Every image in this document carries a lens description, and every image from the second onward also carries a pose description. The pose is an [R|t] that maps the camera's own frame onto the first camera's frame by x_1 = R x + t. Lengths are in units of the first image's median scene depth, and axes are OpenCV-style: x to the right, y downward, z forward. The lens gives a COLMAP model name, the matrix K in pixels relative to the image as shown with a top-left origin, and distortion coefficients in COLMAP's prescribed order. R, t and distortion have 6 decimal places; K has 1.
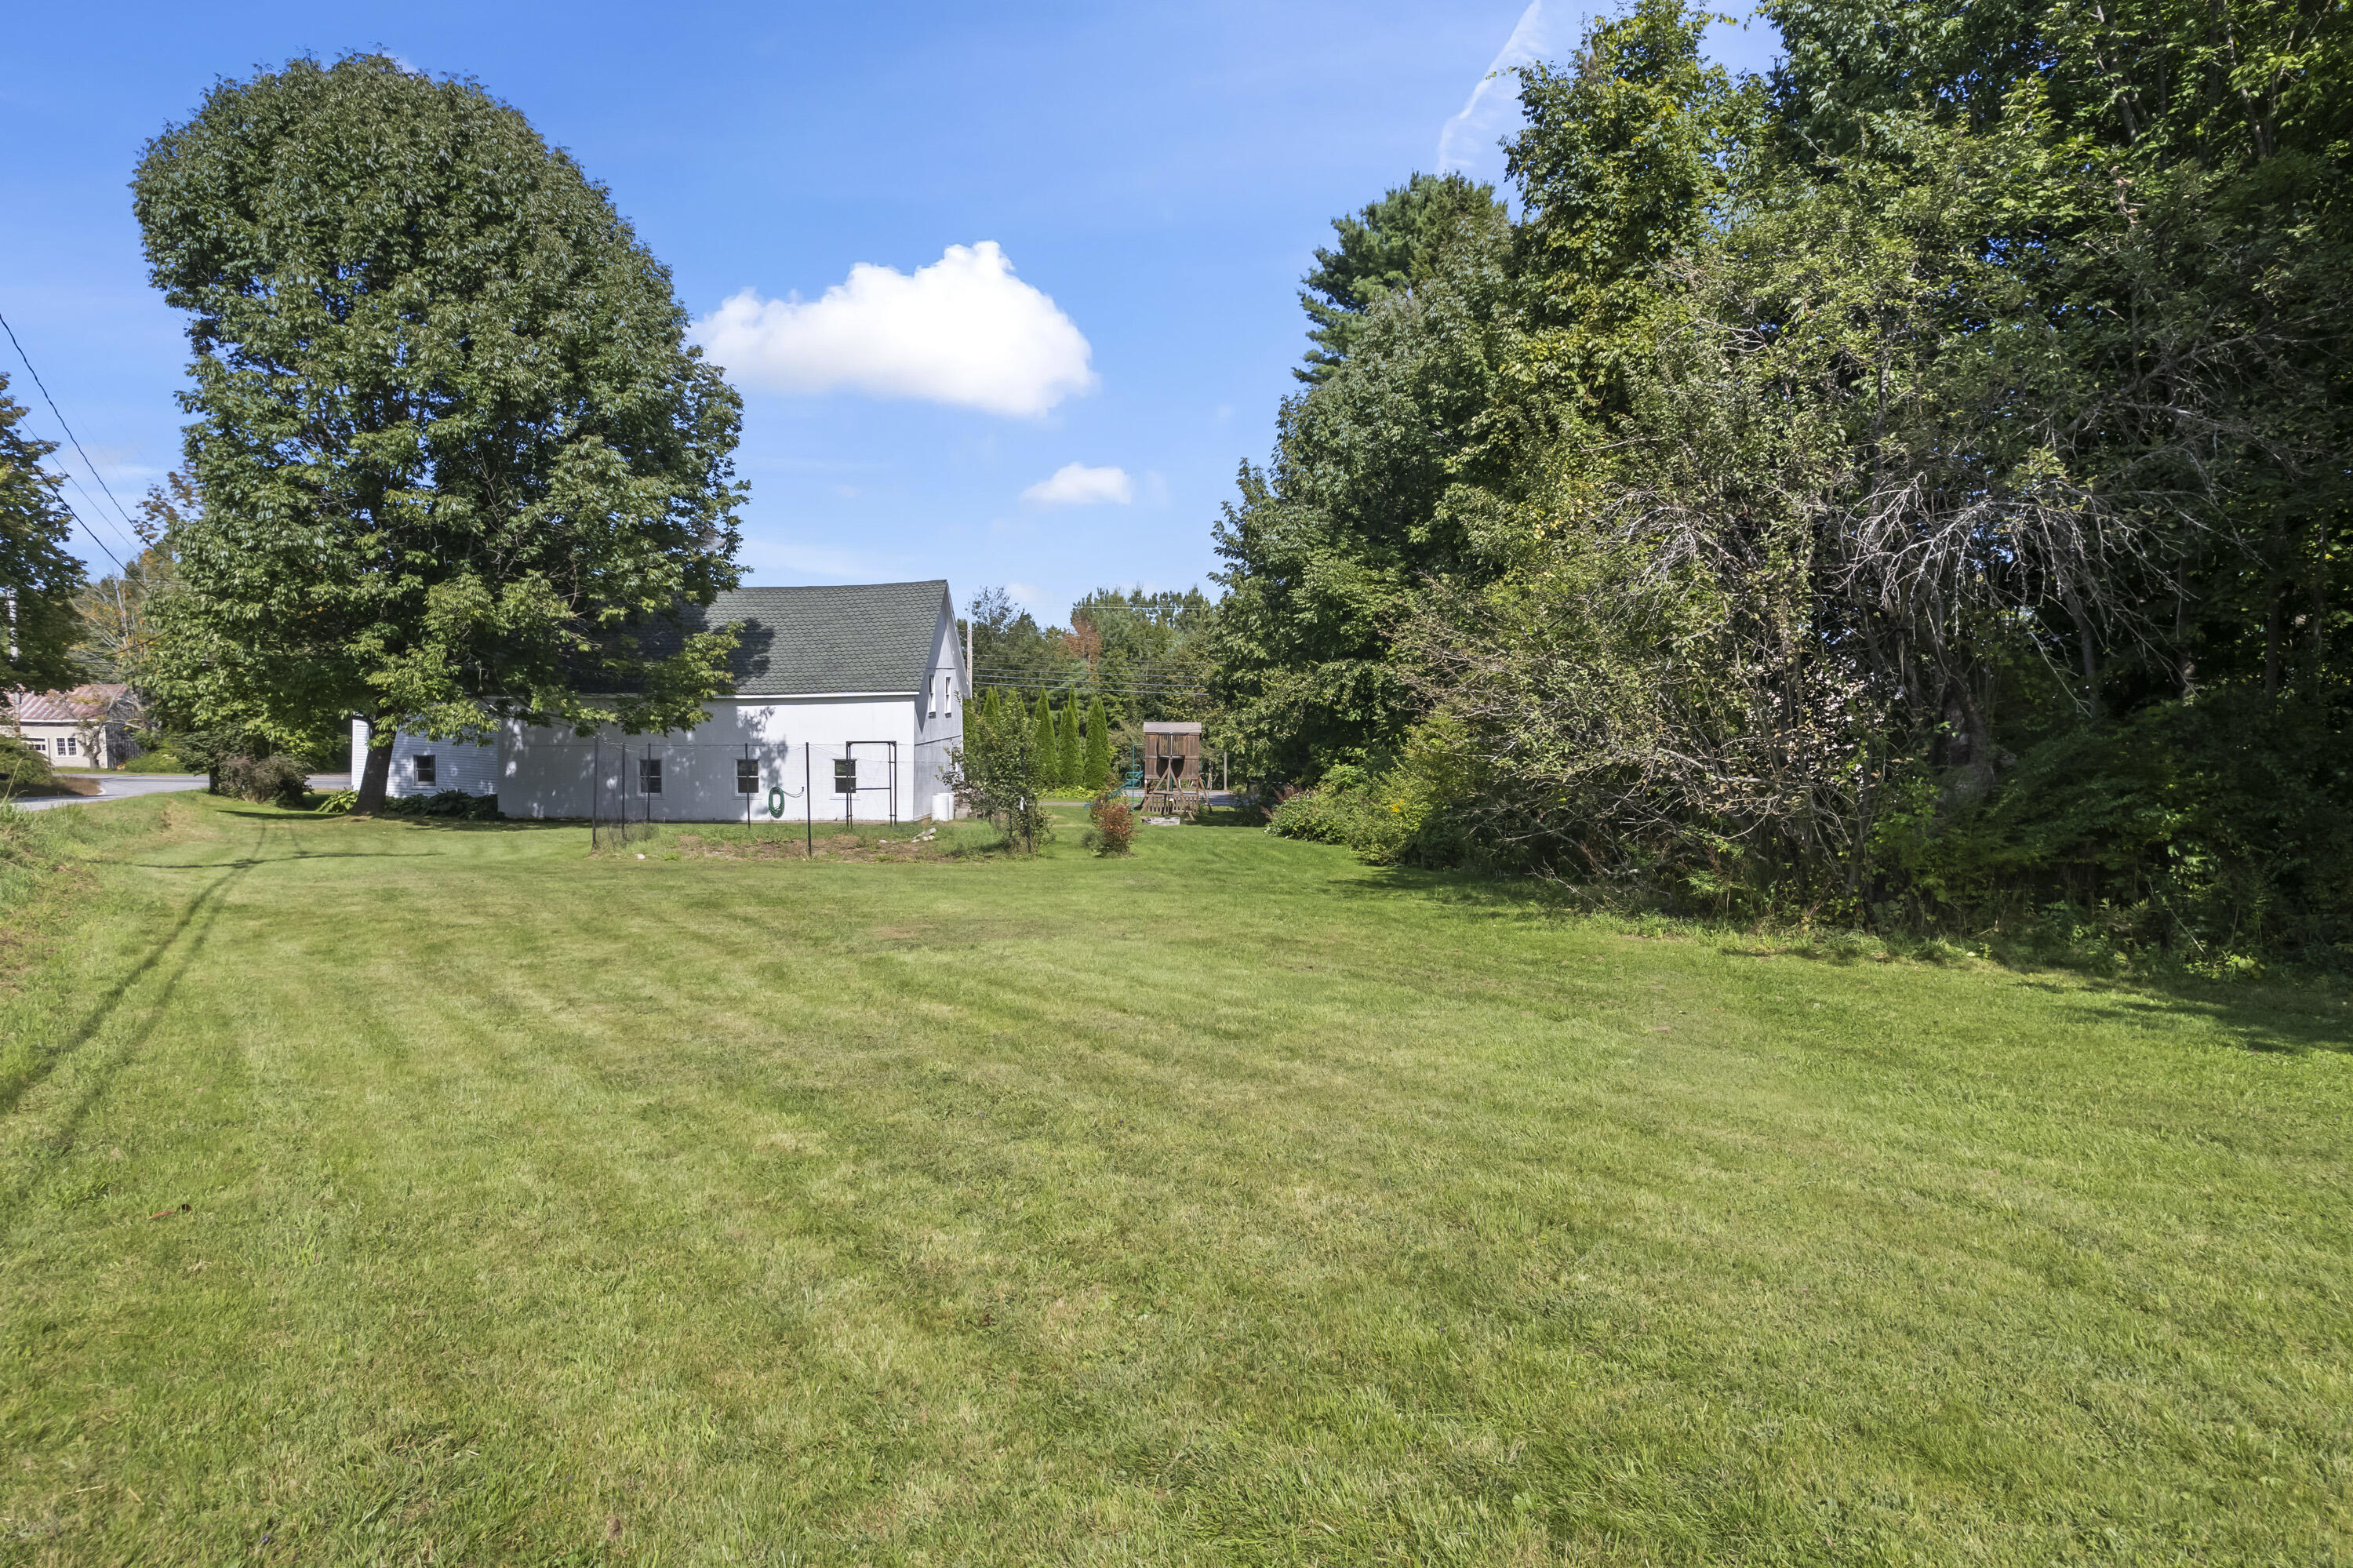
lens RADIAL K [[1482.3, 0, 1140.5], [0, 1482.3, 822.8], [0, 0, 1]] dist [0.000841, 0.000425]
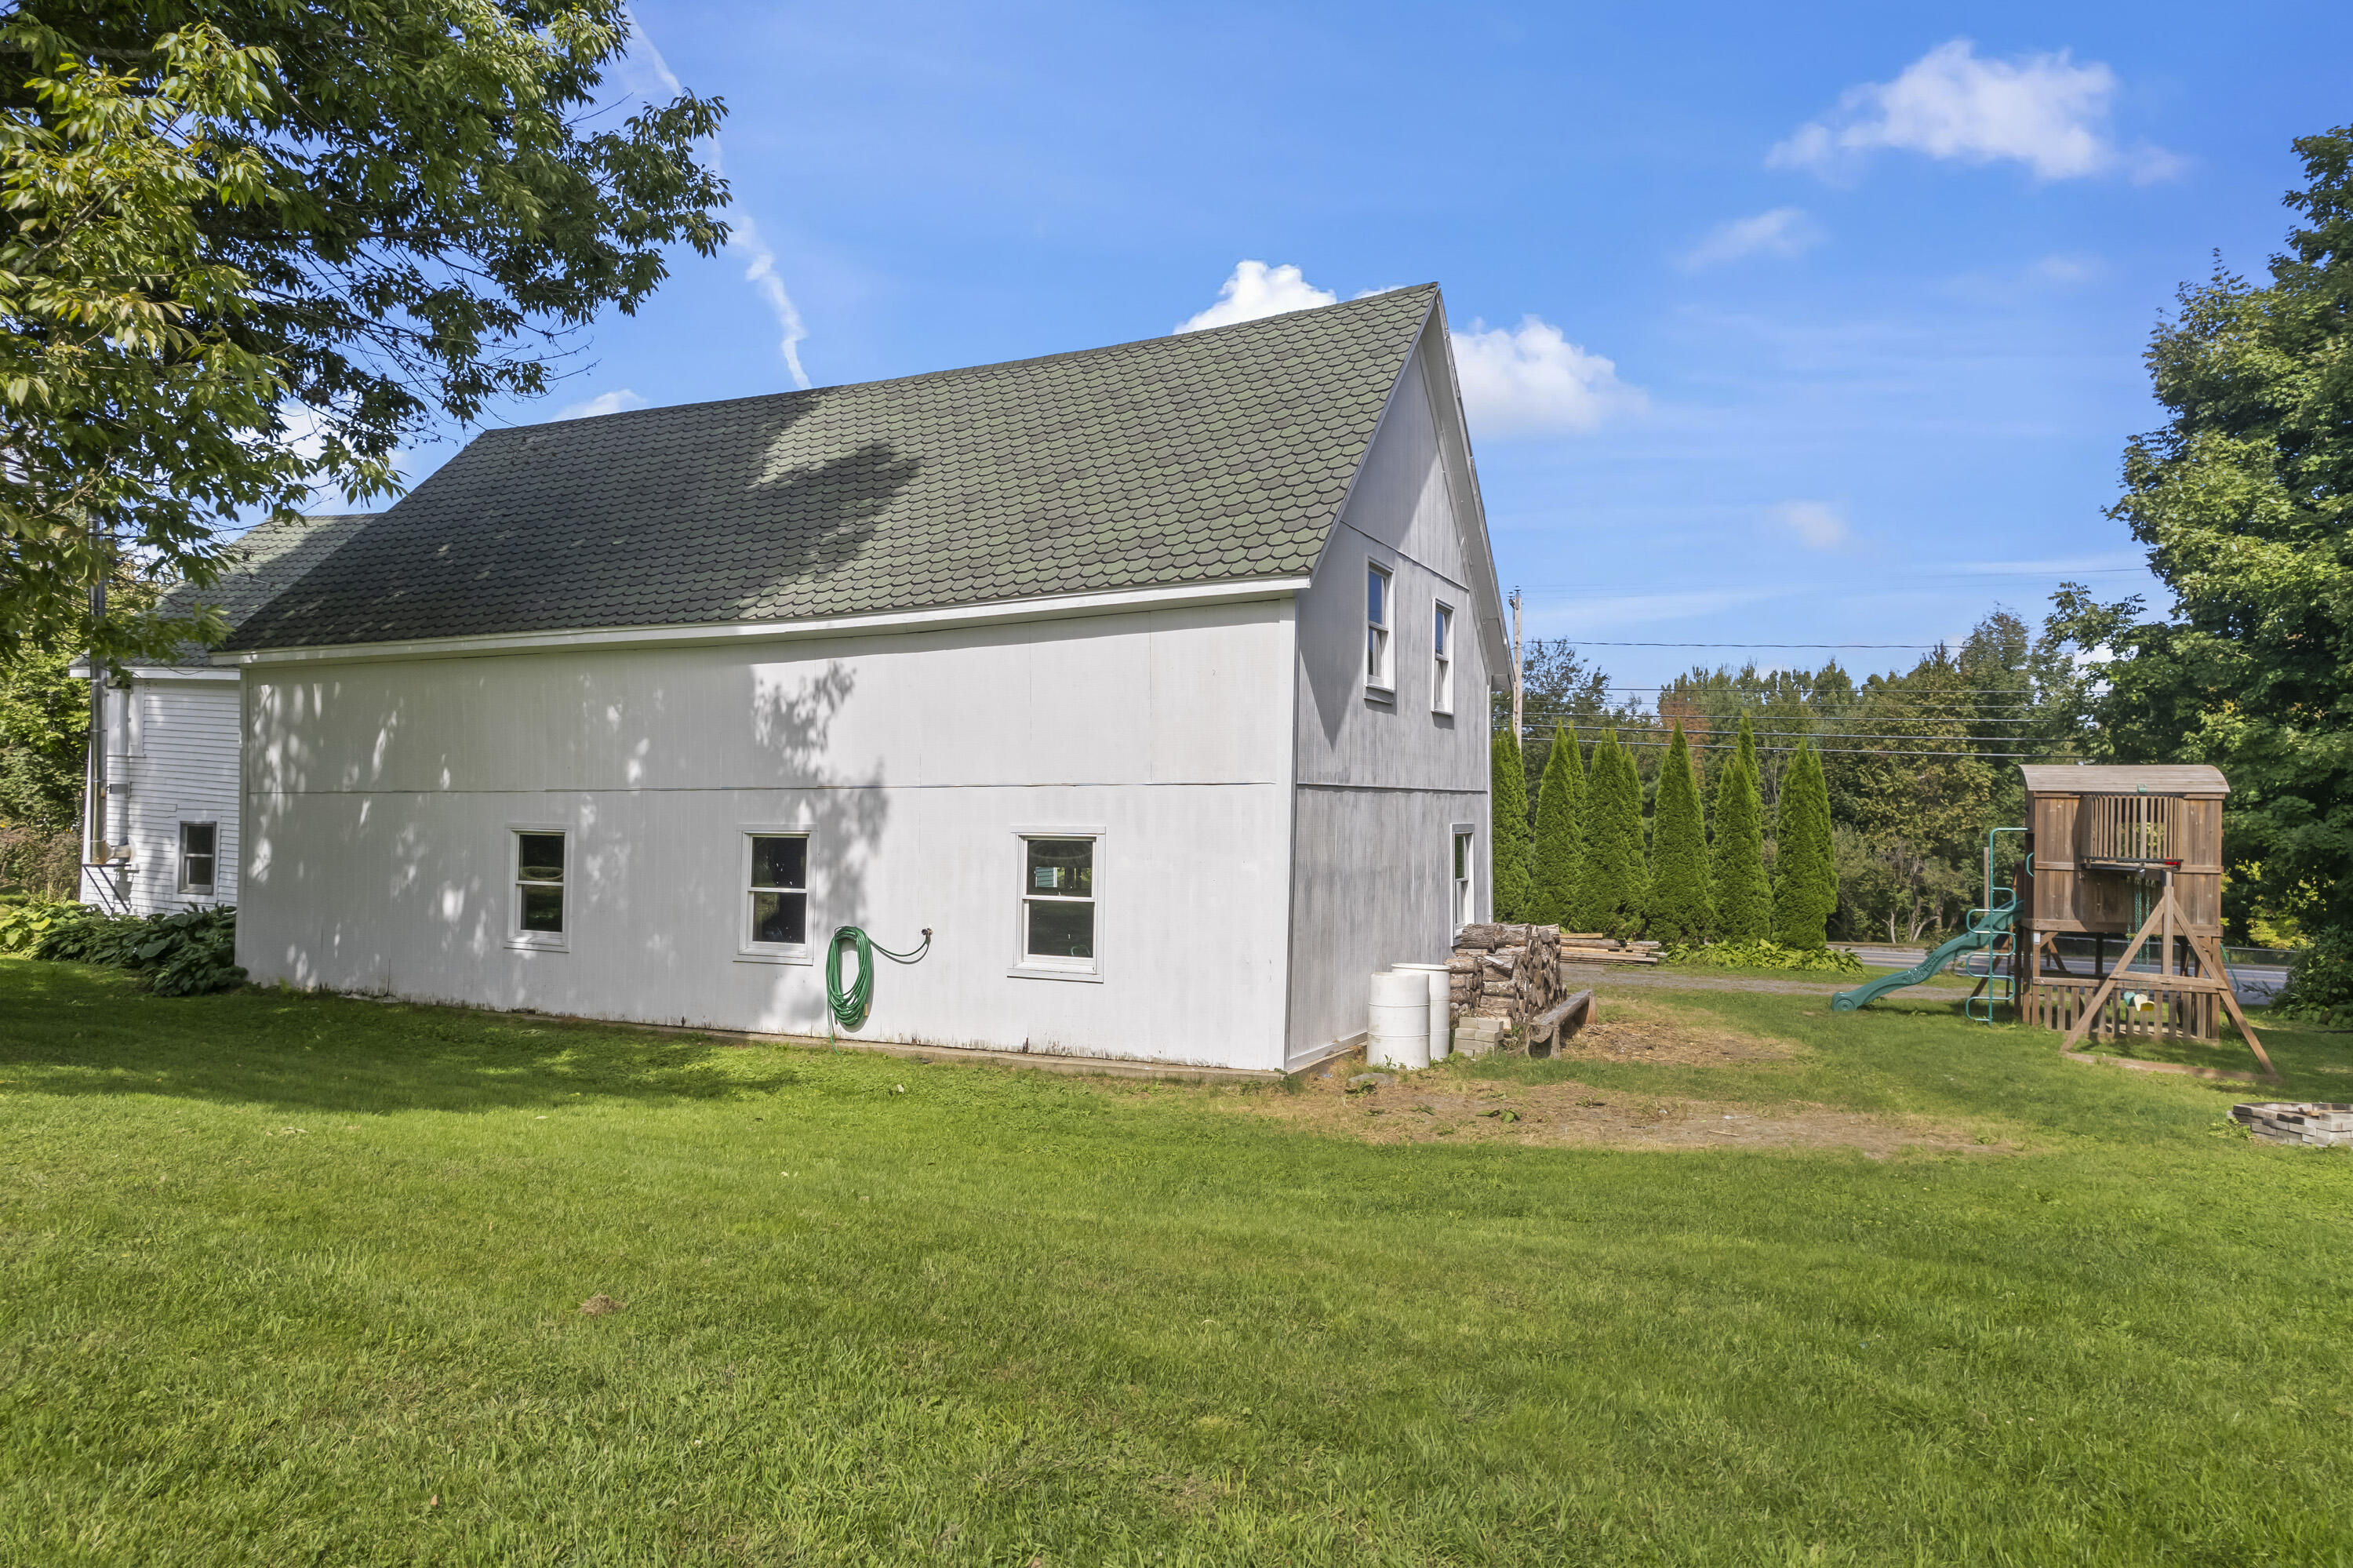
lens RADIAL K [[1466.5, 0, 1176.5], [0, 1466.5, 784.0], [0, 0, 1]] dist [-0.006943, -0.000821]
pose [[0.941453, -0.006955, -0.337071, -0.082188], [-0.033145, 0.993035, -0.113064, -0.021766], [0.335510, 0.117617, 0.934665, 0.734381]]
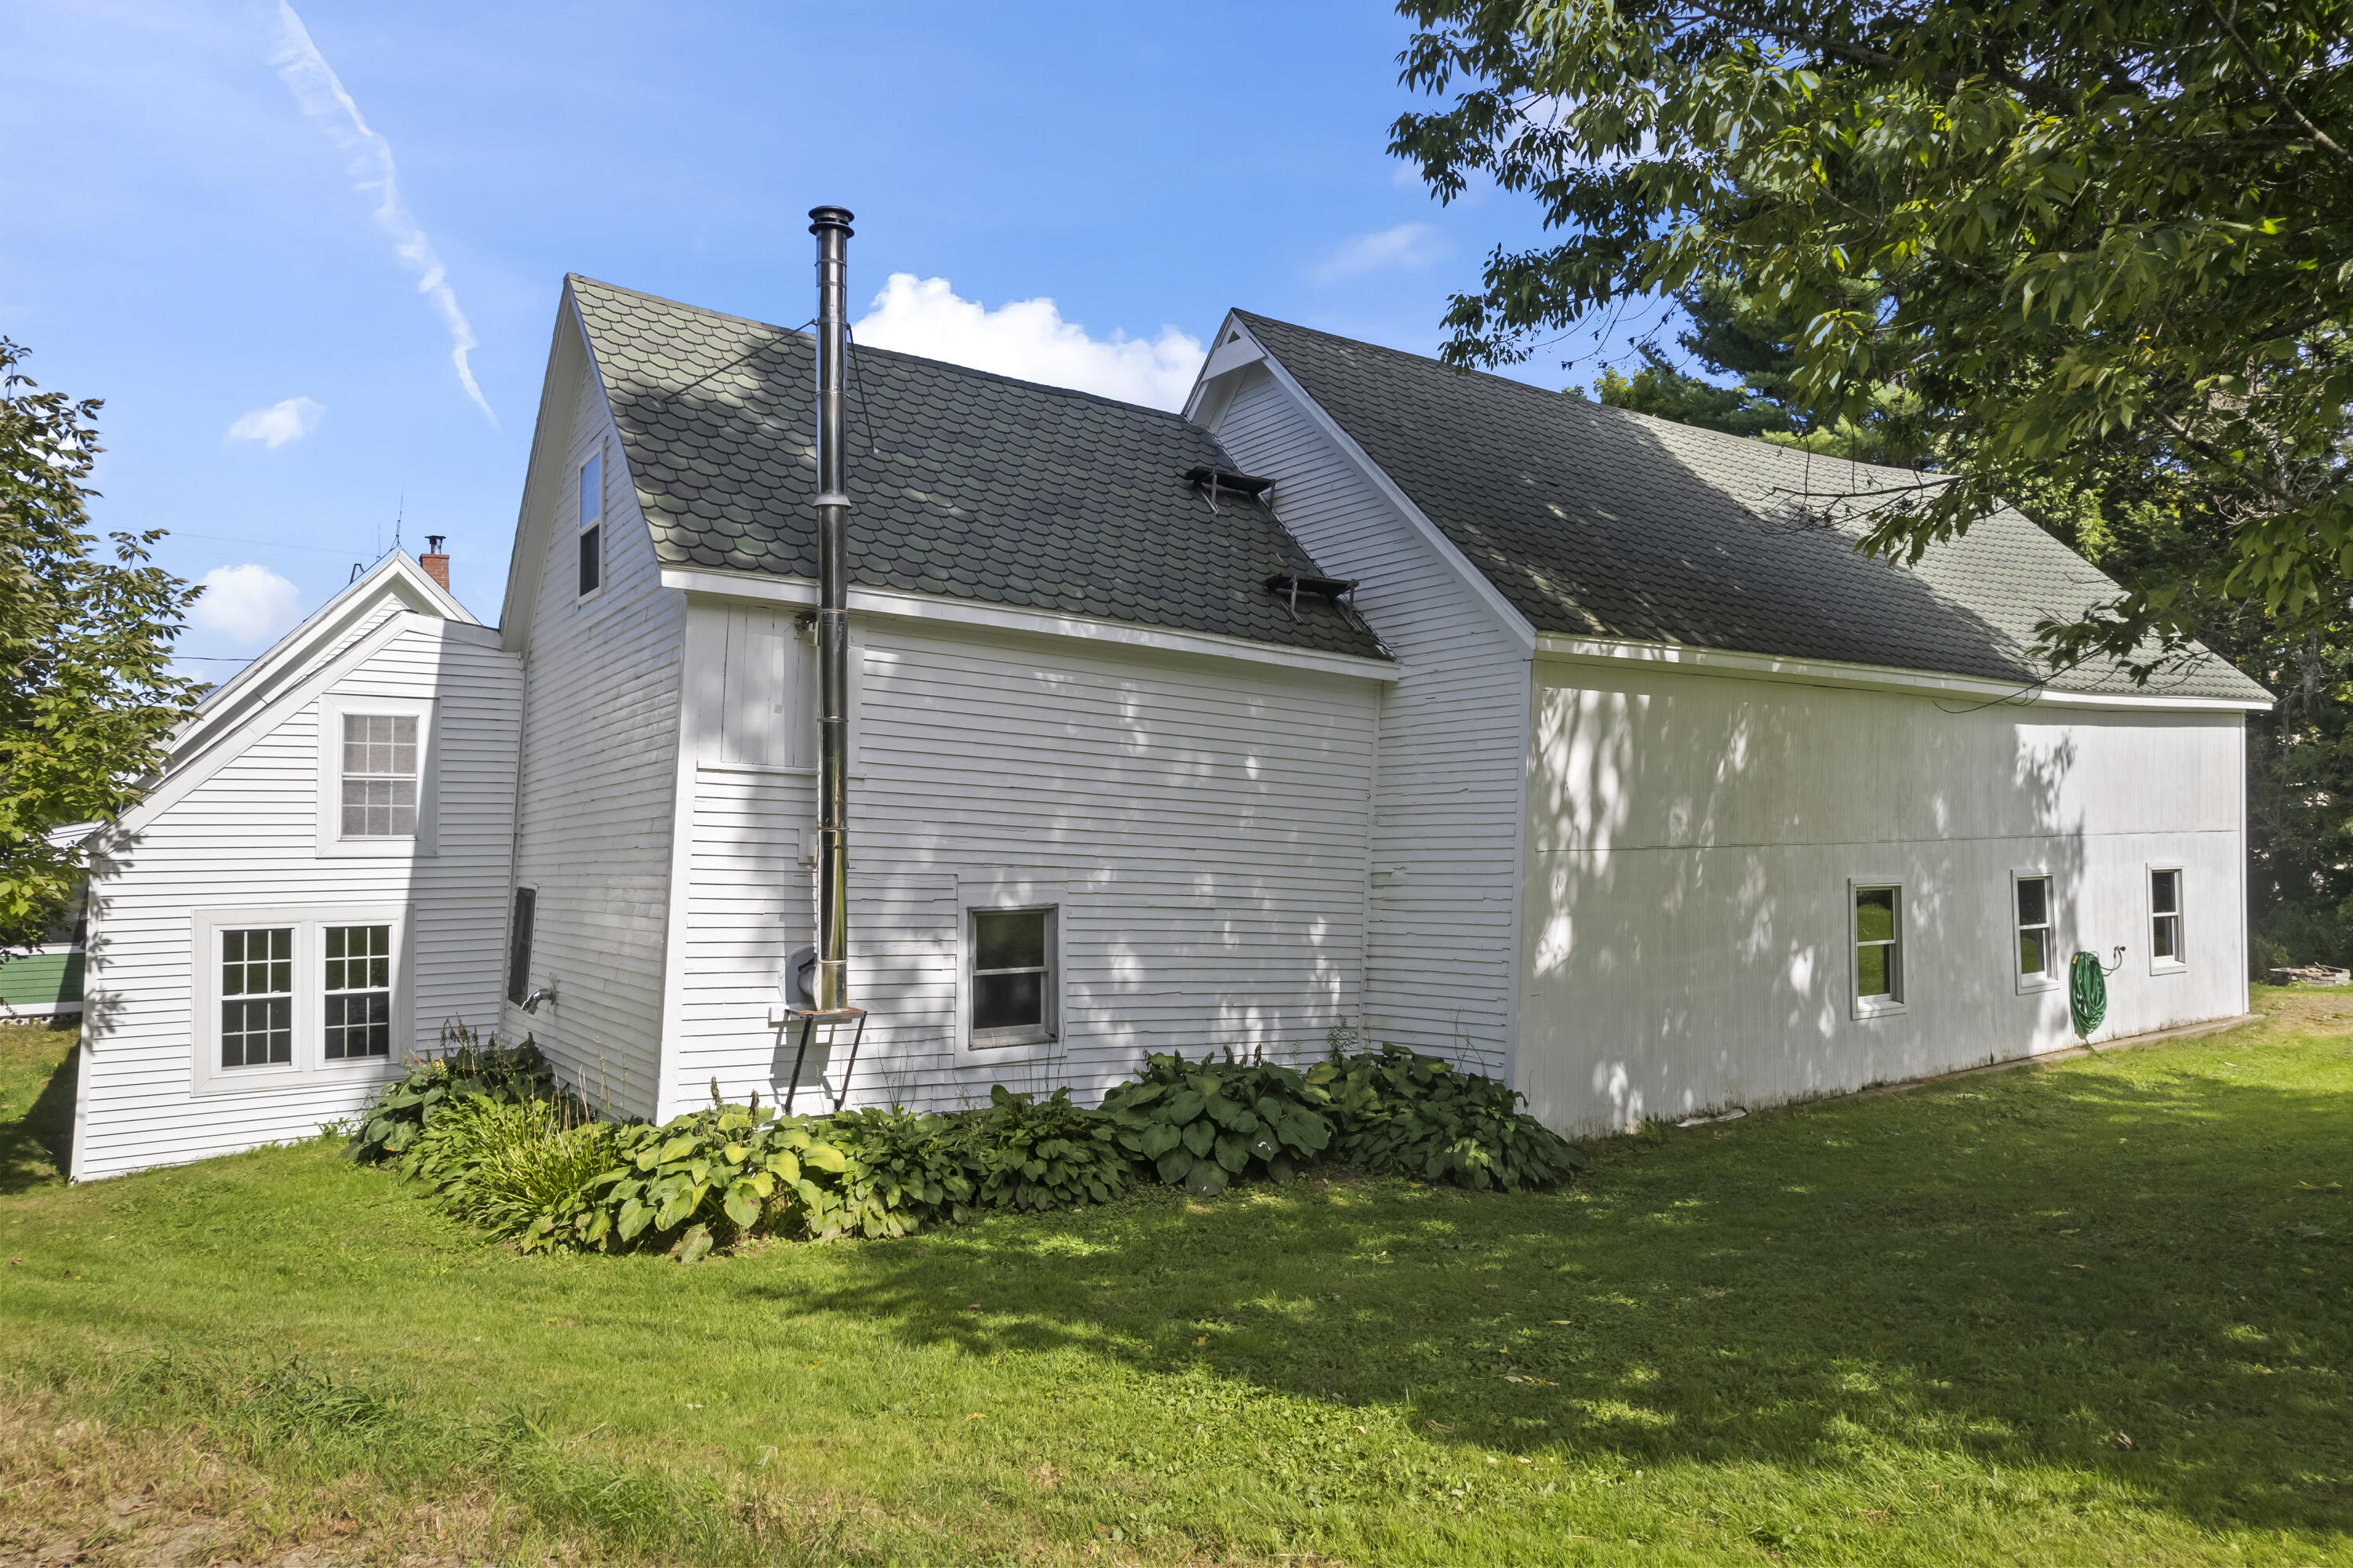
lens RADIAL K [[1482.3, 0, 1140.5], [0, 1482.3, 822.8], [0, 0, 1]] dist [0.000841, 0.000425]
pose [[0.743925, 0.001147, 0.668263, -0.667912], [0.070463, 0.994289, -0.080148, -0.042728], [-0.664538, 0.106712, 0.739595, 0.869634]]
